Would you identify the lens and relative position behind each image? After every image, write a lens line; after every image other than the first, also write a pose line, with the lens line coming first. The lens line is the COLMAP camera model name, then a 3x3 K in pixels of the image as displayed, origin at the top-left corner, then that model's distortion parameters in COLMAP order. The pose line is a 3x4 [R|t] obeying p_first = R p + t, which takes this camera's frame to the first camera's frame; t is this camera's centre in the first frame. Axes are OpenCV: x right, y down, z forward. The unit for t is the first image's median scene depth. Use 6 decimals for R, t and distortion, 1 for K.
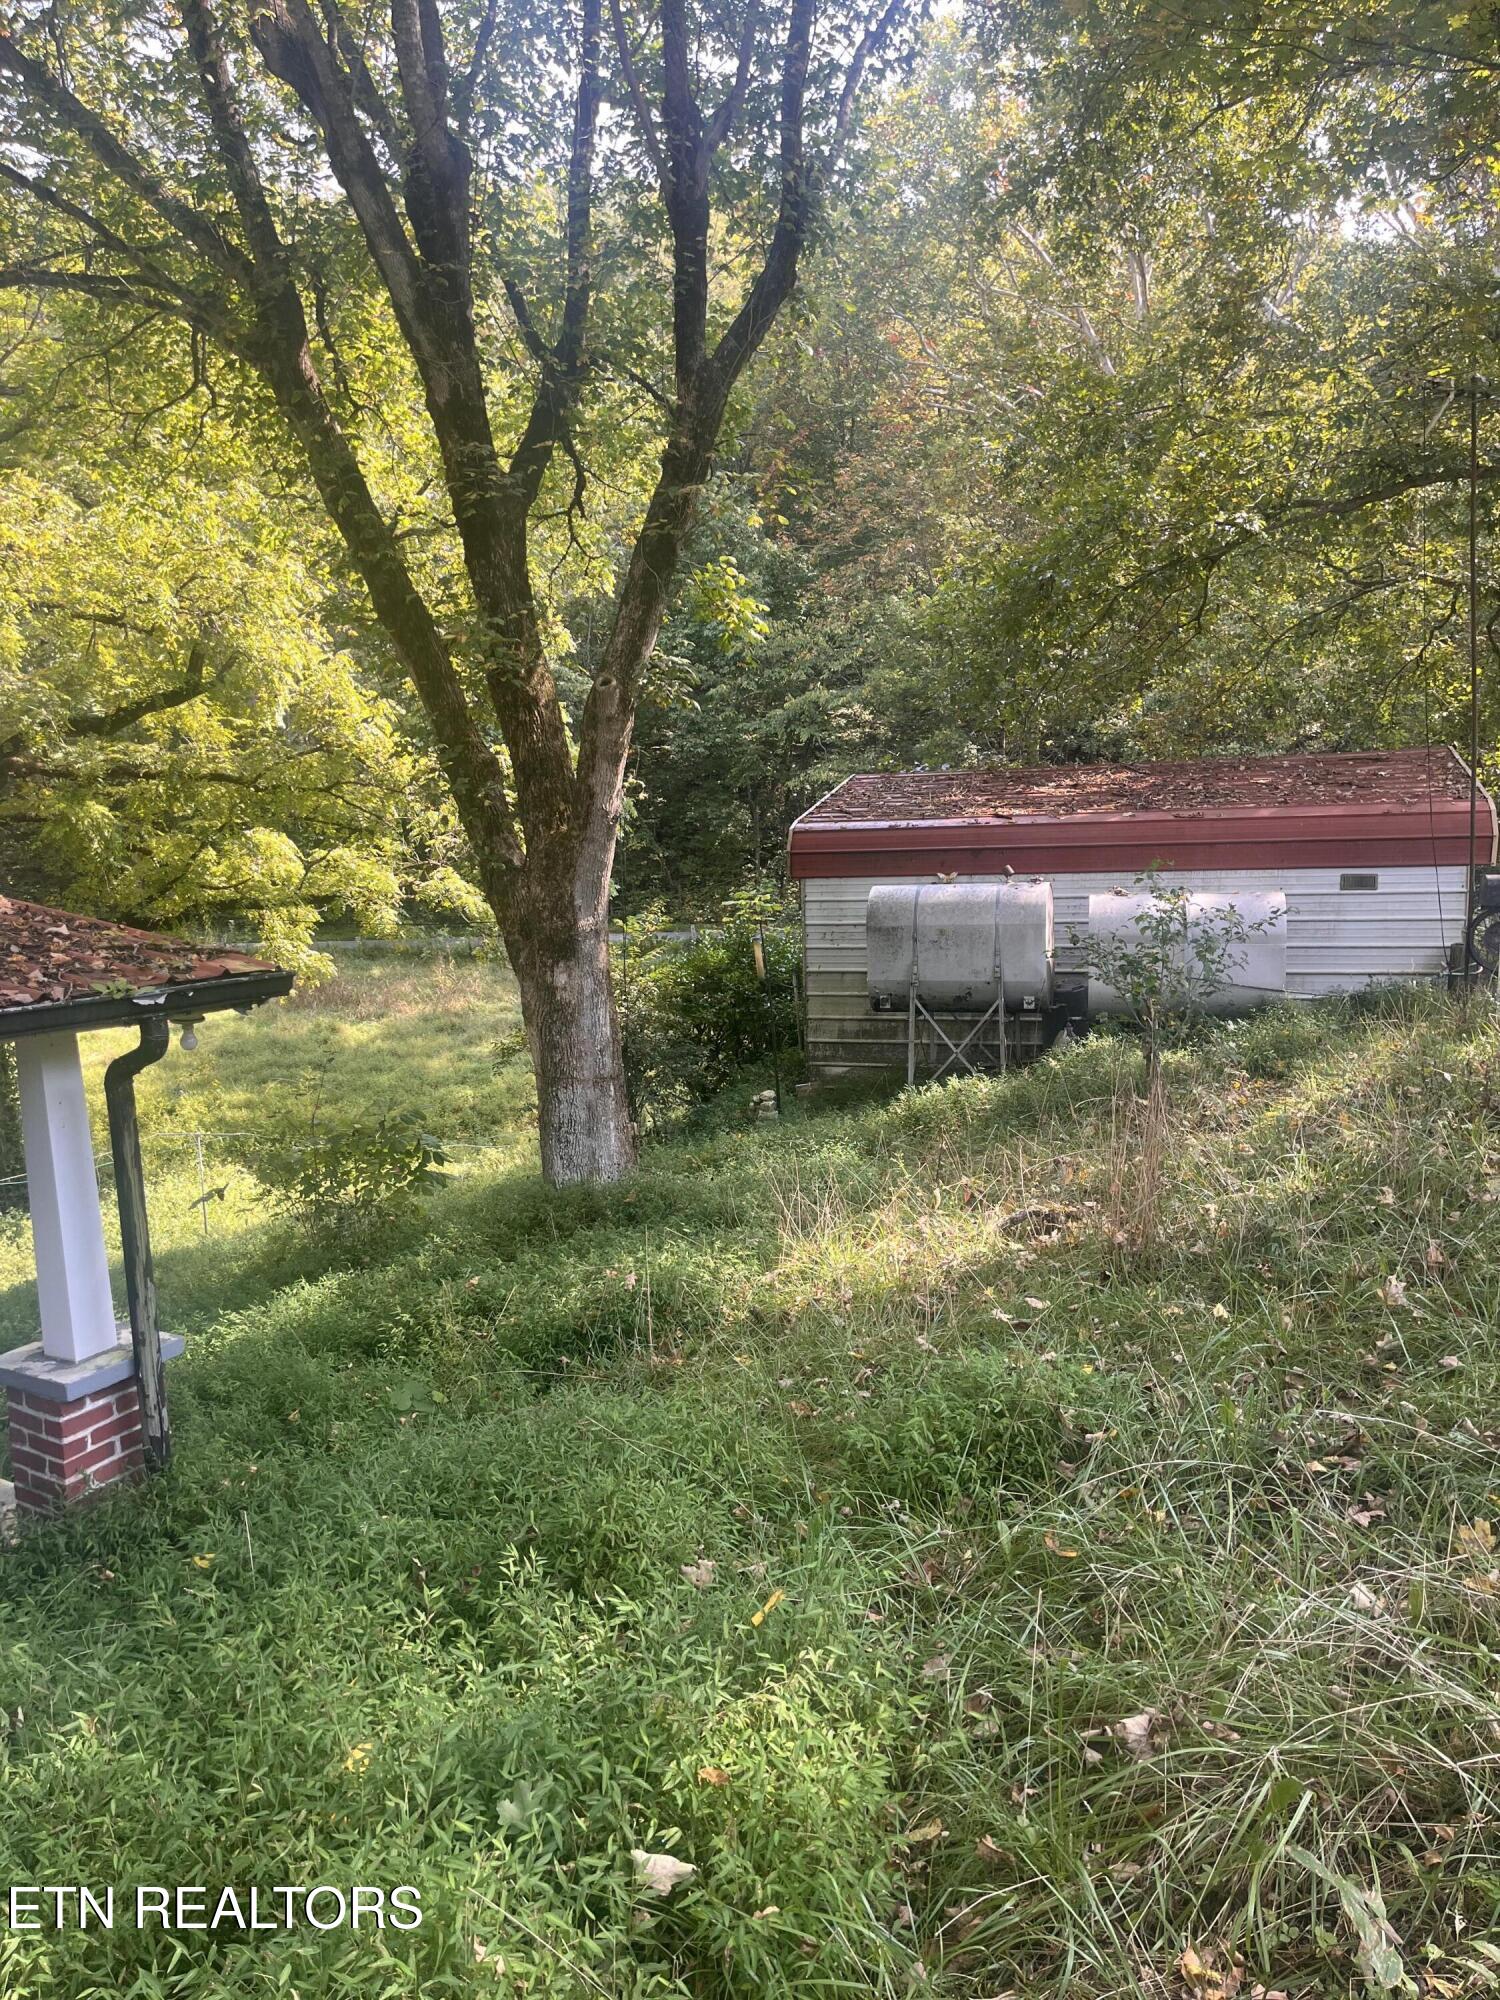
lens RADIAL K [[1493.4, 0, 750.0], [0, 1493.4, 1000.0], [0, 0, 1]] dist [0.002421, -0.004680]
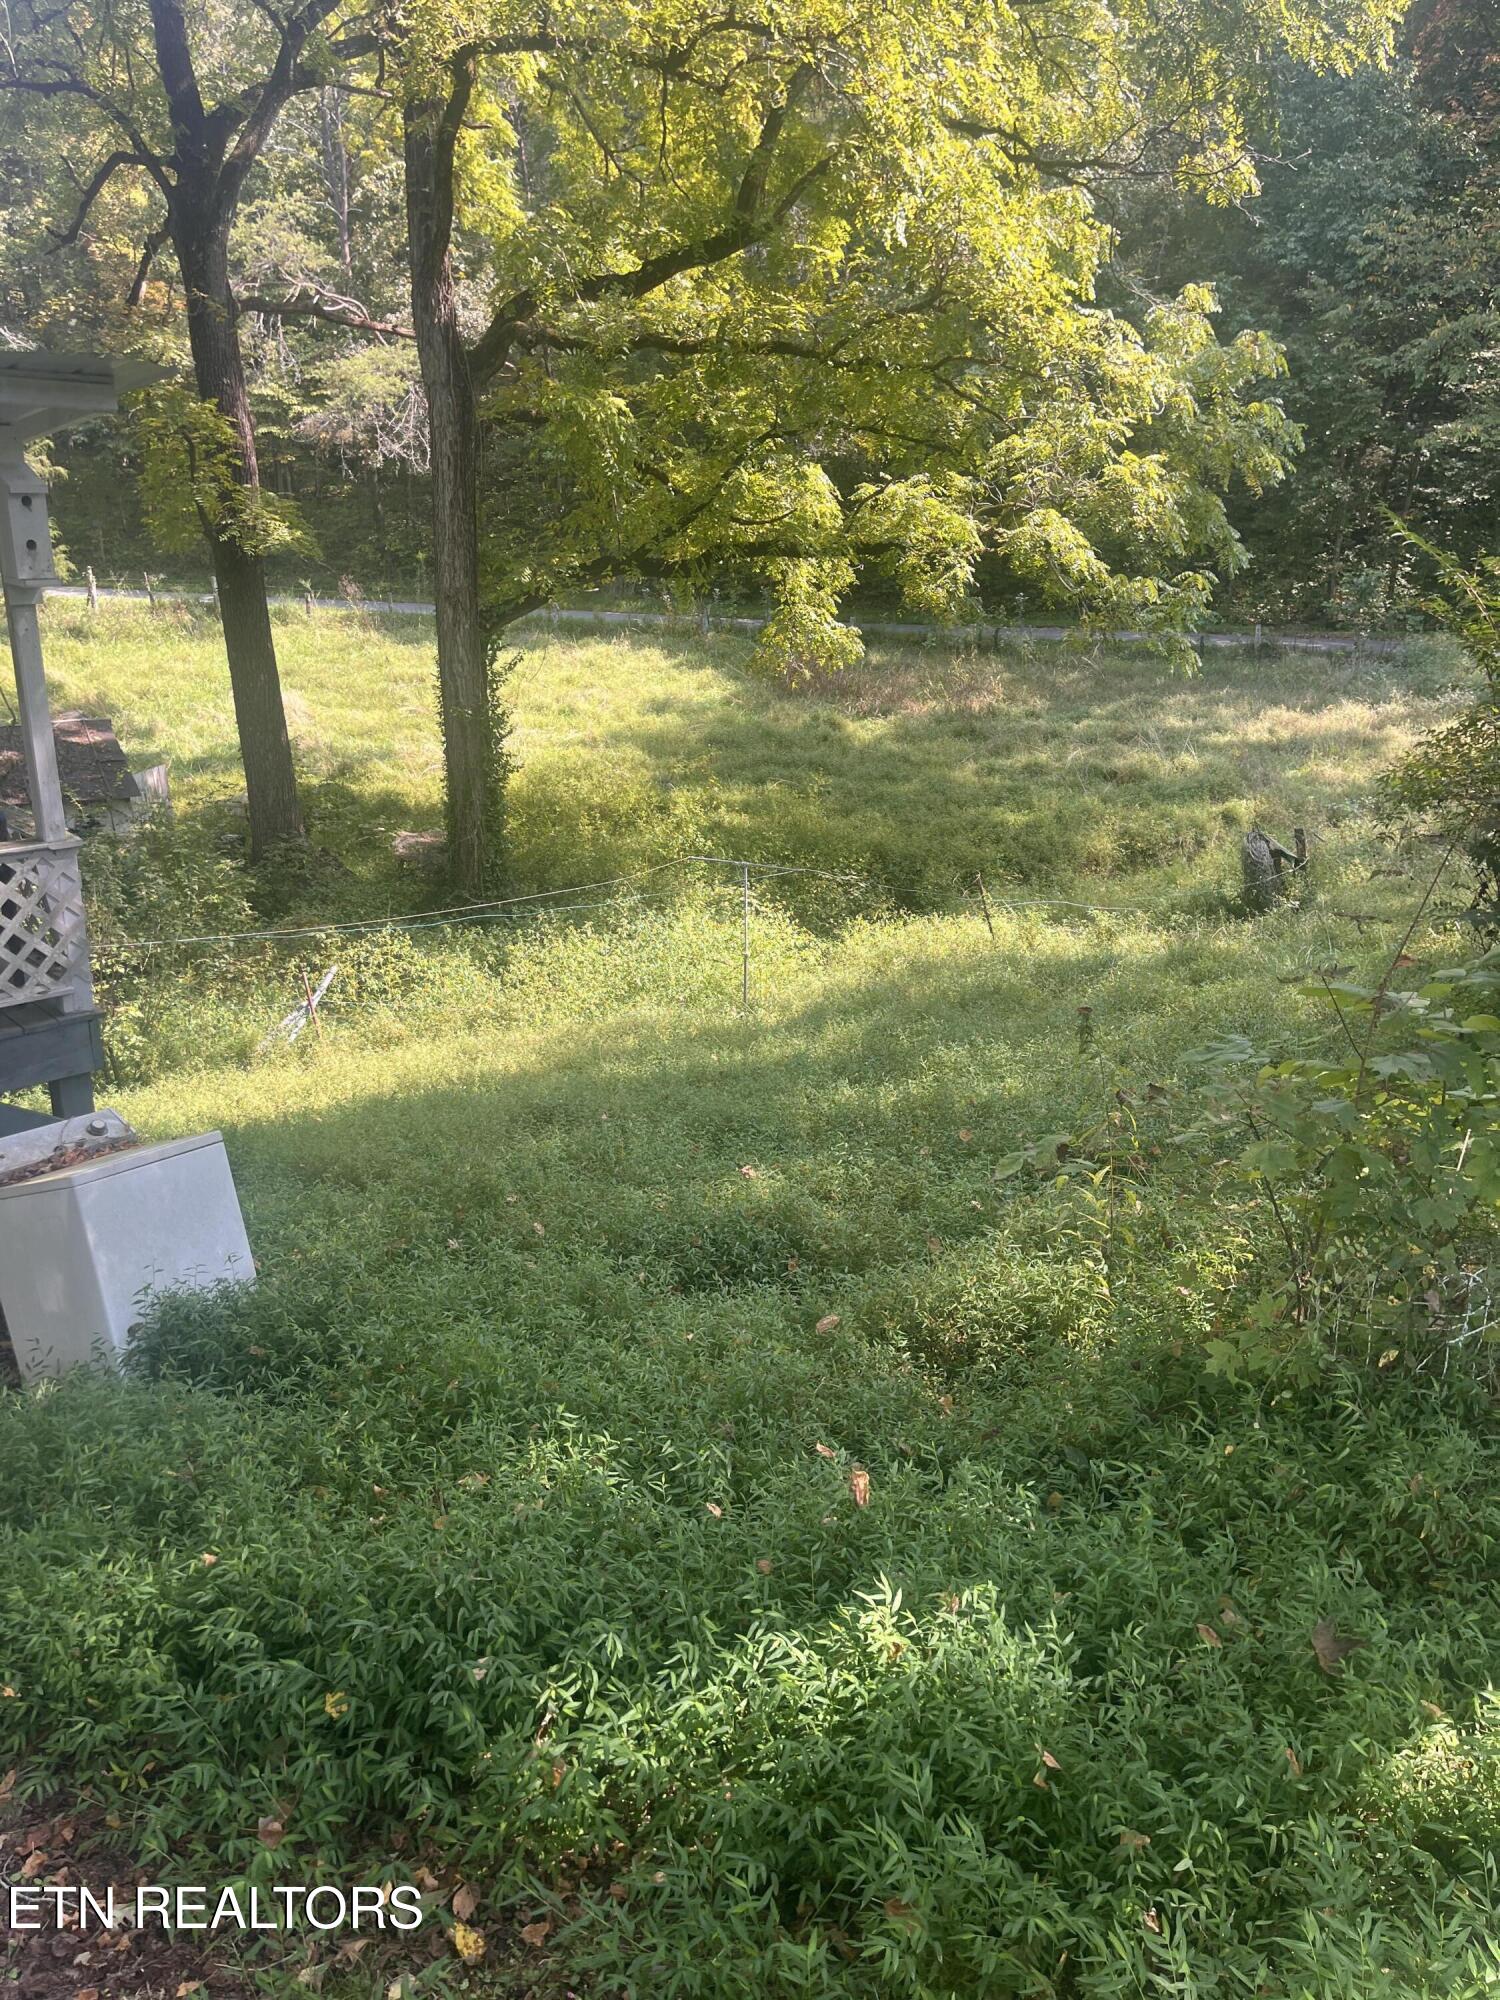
lens RADIAL K [[1493.4, 0, 750.0], [0, 1493.4, 1000.0], [0, 0, 1]] dist [0.002421, -0.004680]
pose [[0.957517, 0.121130, -0.261705, -0.110424], [-0.068809, 0.977261, 0.200566, 0.008291], [0.280049, -0.174037, 0.944078, 0.206074]]
